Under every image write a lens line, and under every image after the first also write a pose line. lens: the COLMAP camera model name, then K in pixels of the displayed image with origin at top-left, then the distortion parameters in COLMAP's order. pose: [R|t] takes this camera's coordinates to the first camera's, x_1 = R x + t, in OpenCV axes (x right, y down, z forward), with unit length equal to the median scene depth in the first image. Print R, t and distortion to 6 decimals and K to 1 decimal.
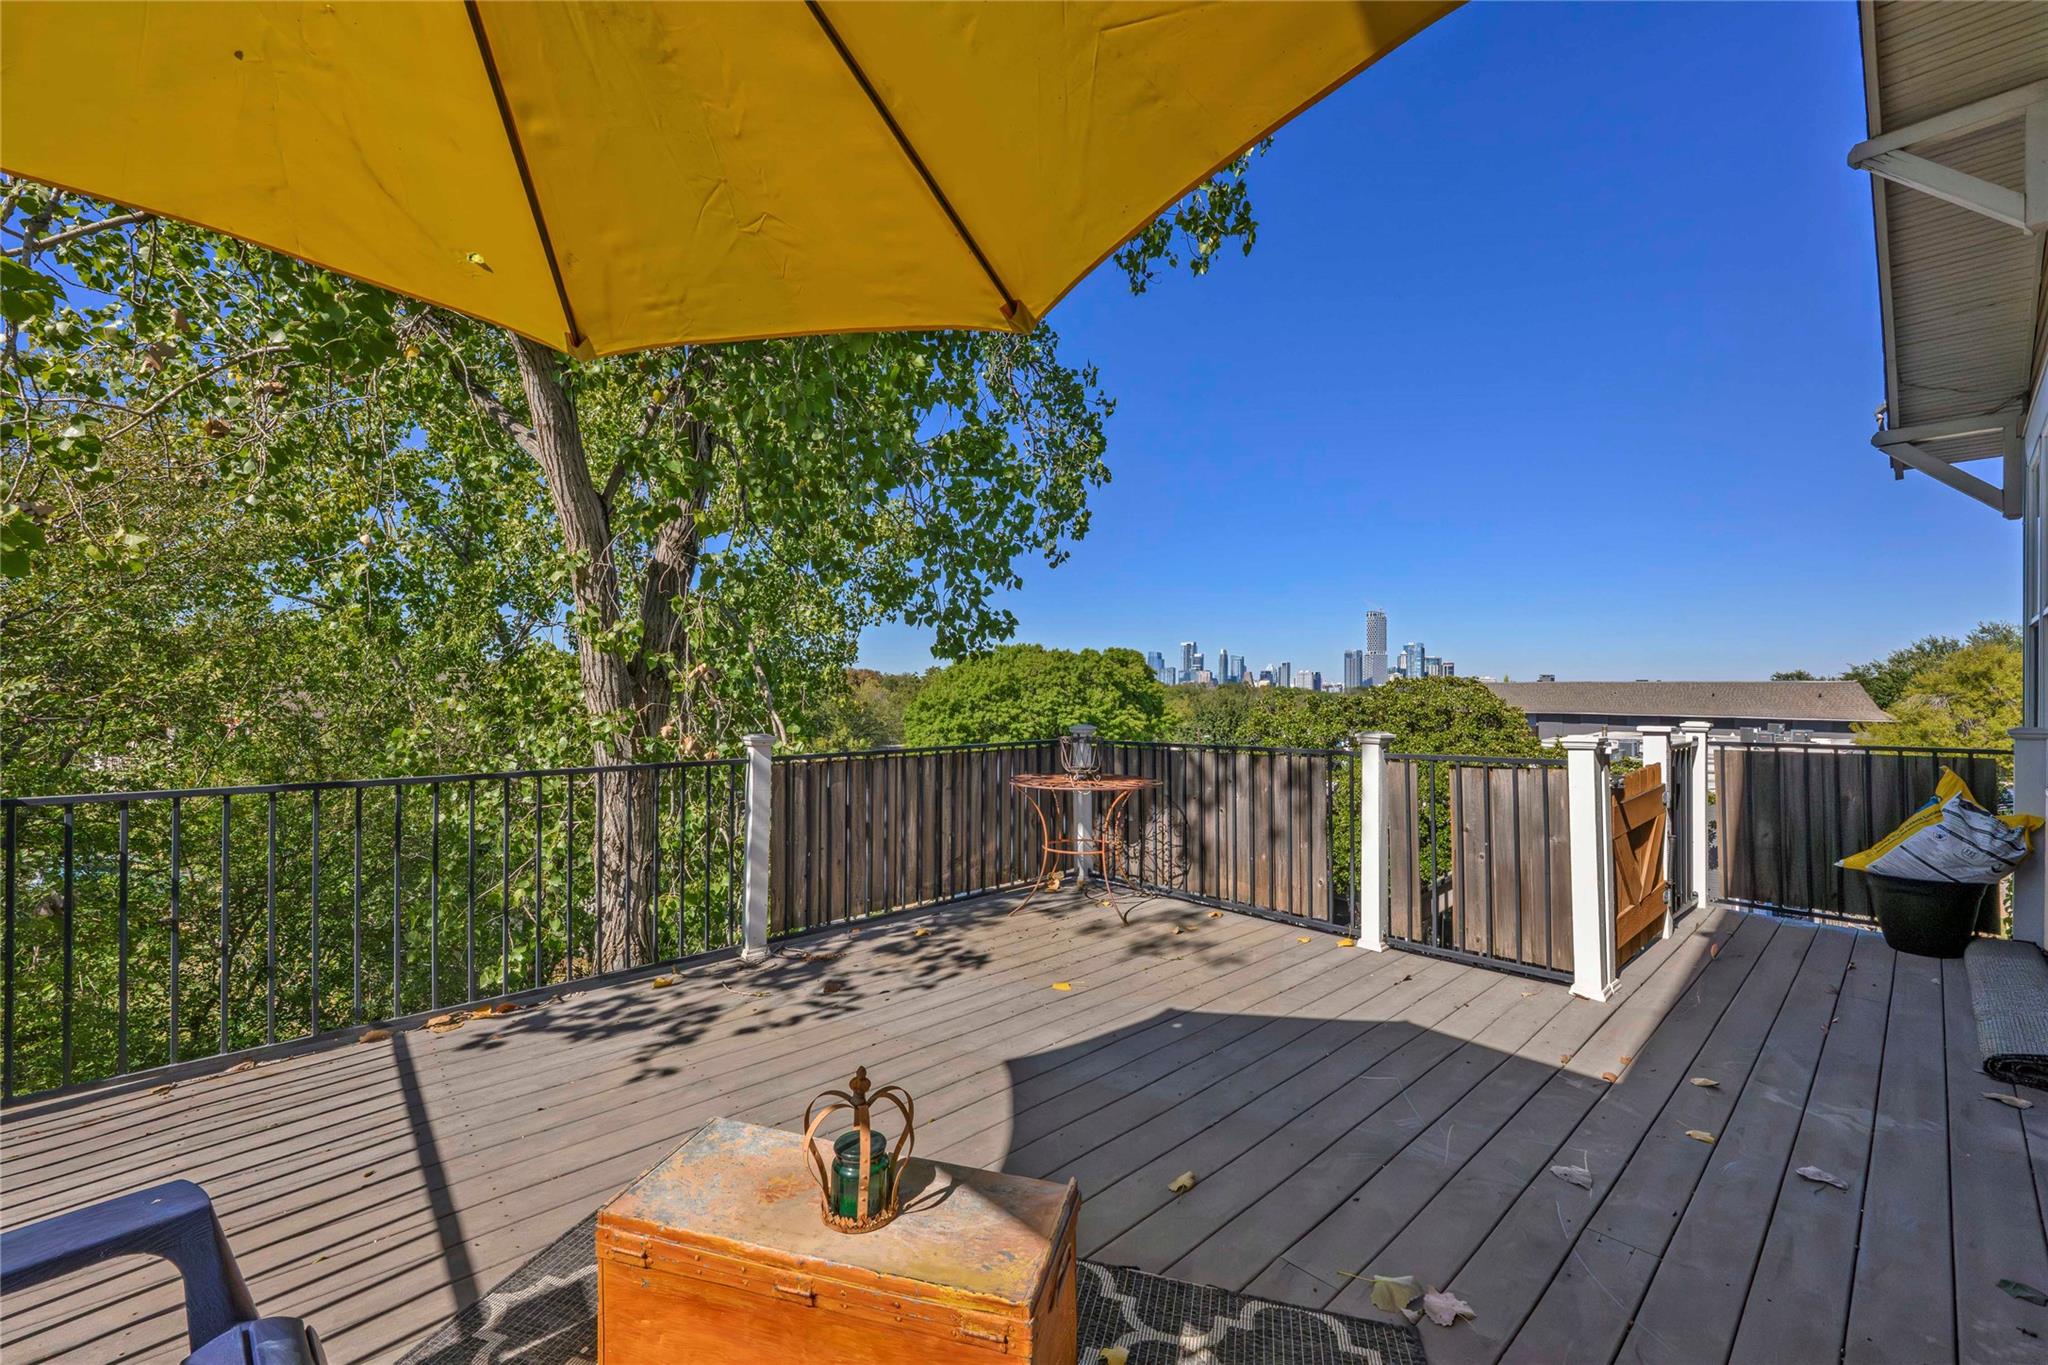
lens RADIAL K [[819.5, 0, 1022.8], [0, 819.5, 682.8], [0, 0, 1]] dist [0.009373, 0.000095]
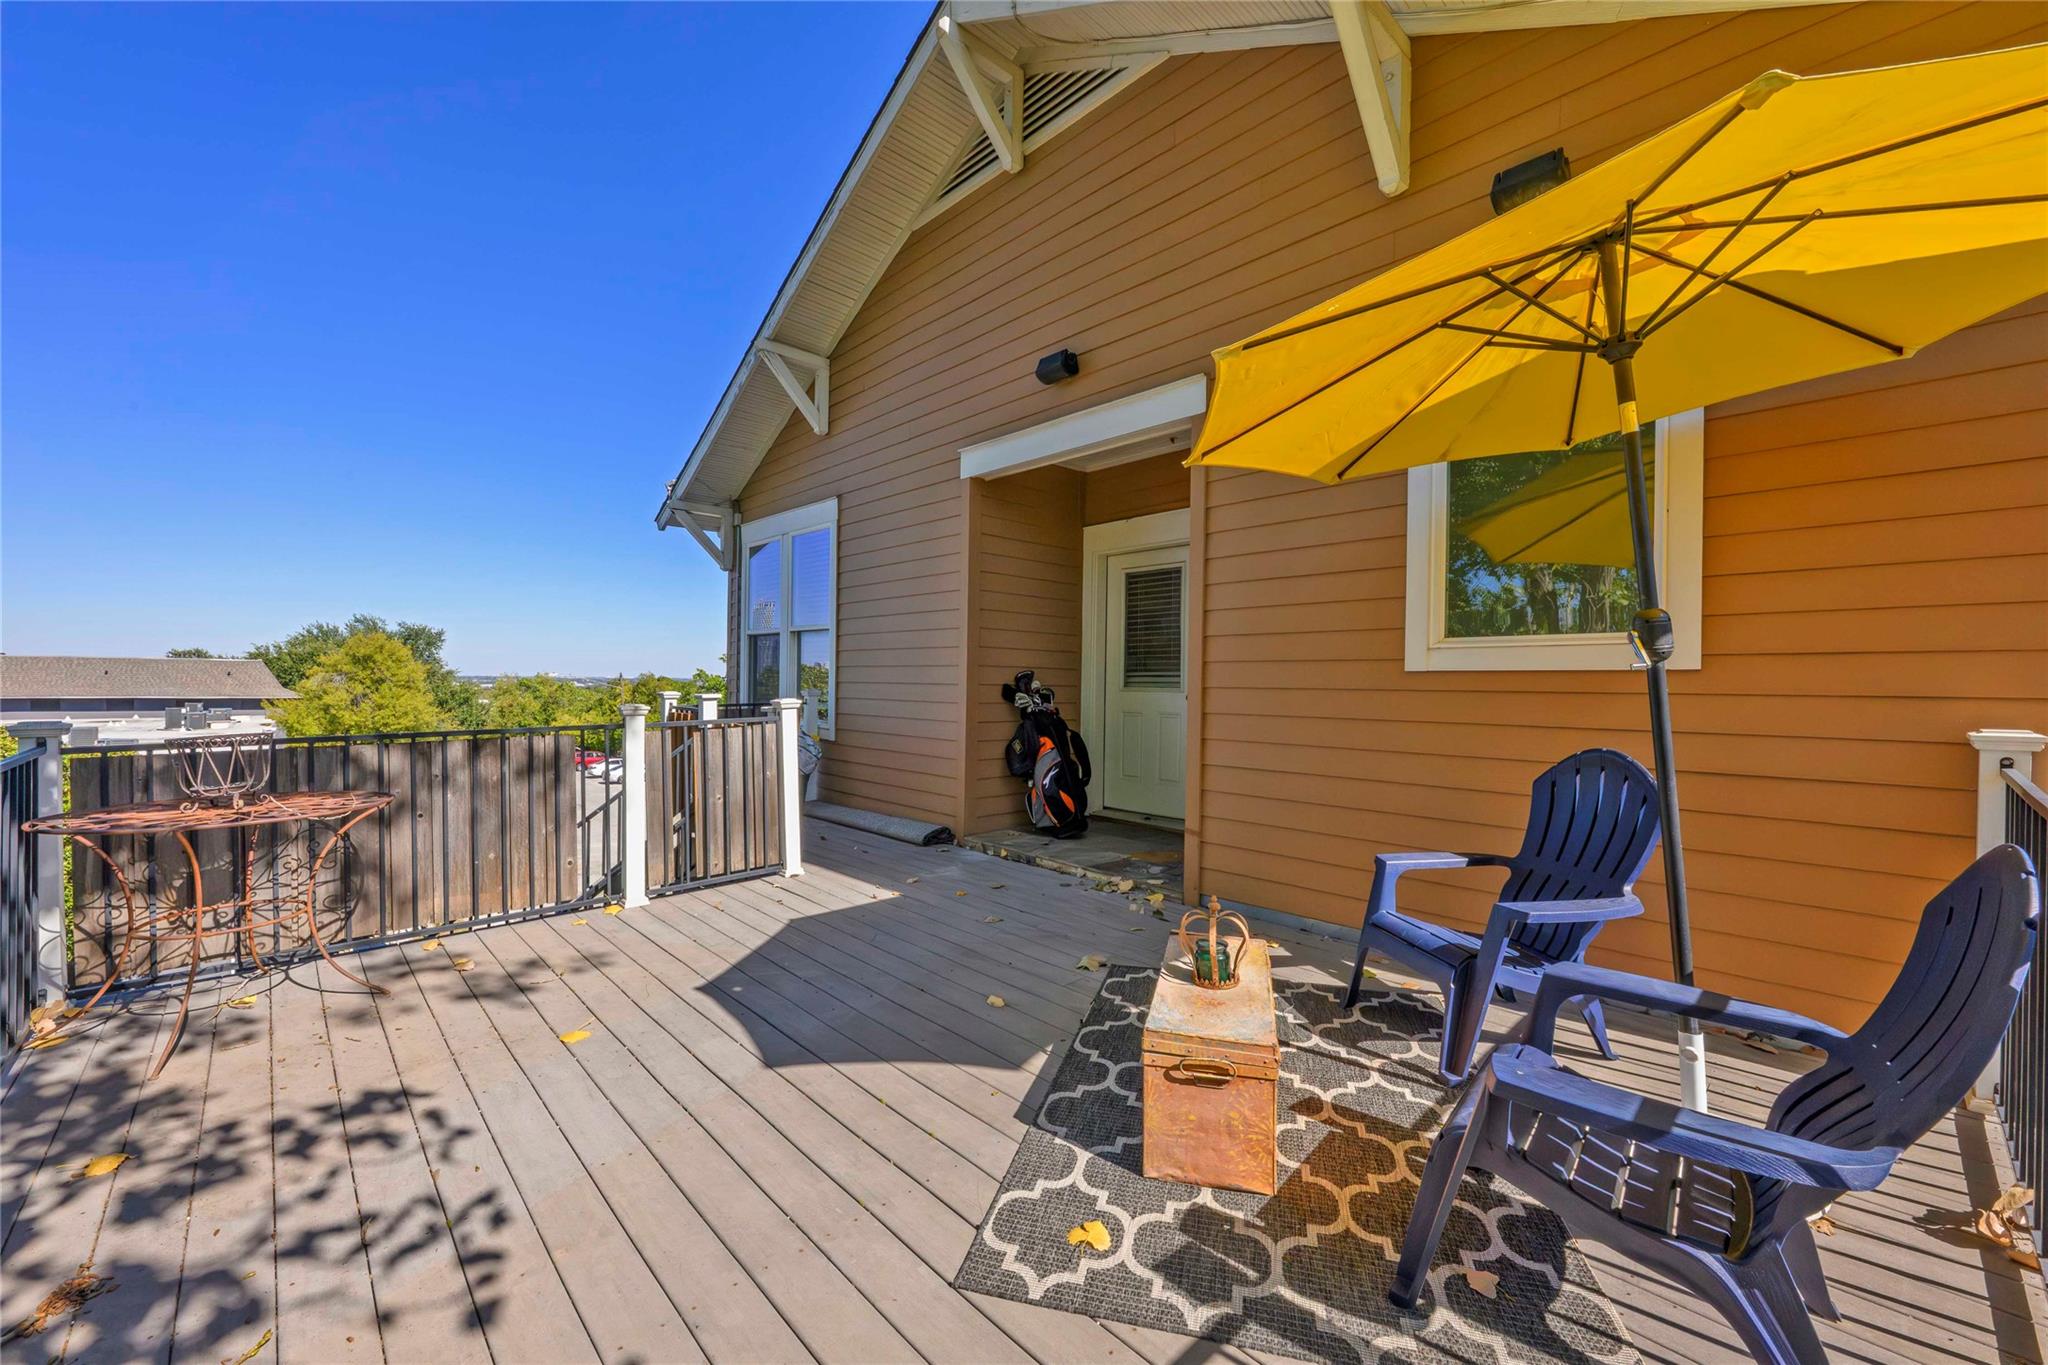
lens RADIAL K [[819.5, 0, 1021.4], [0, 819.5, 683.3], [0, 0, 1]] dist [0.009373, 0.000095]
pose [[-0.026088, -0.008616, 0.999623, -0.650579], [-0.017382, 0.999816, 0.008164, 0.013854], [-0.999509, -0.017163, -0.026233, 0.518089]]
